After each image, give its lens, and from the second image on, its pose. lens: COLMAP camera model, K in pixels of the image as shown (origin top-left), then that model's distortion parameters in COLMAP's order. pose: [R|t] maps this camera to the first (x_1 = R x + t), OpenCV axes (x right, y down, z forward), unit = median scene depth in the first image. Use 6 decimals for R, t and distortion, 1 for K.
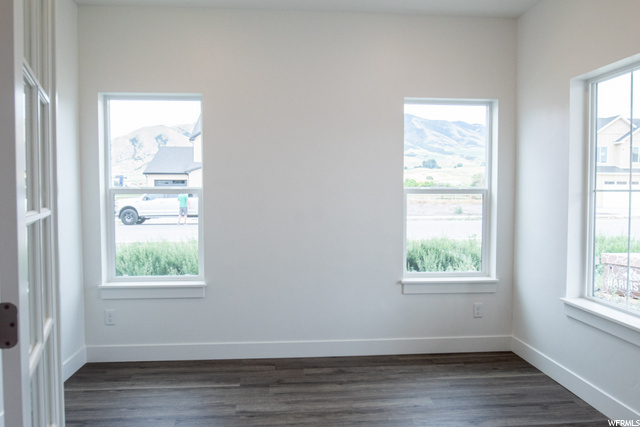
lens RADIAL K [[481.5, 0, 320.0], [0, 481.5, 213.5], [0, 0, 1]] dist [-0.071261, -0.000350]
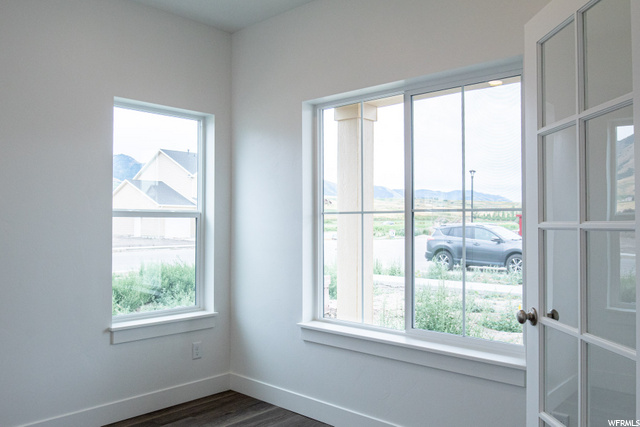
lens RADIAL K [[507.1, 0, 321.9], [0, 507.1, 214.6], [0, 0, 1]] dist [-0.015774, -0.005009]
pose [[0.739593, 0.009098, 0.672993, -0.133578], [0.031370, 0.998356, -0.047972, 0.006211], [-0.672323, 0.056592, 0.738092, 0.152072]]
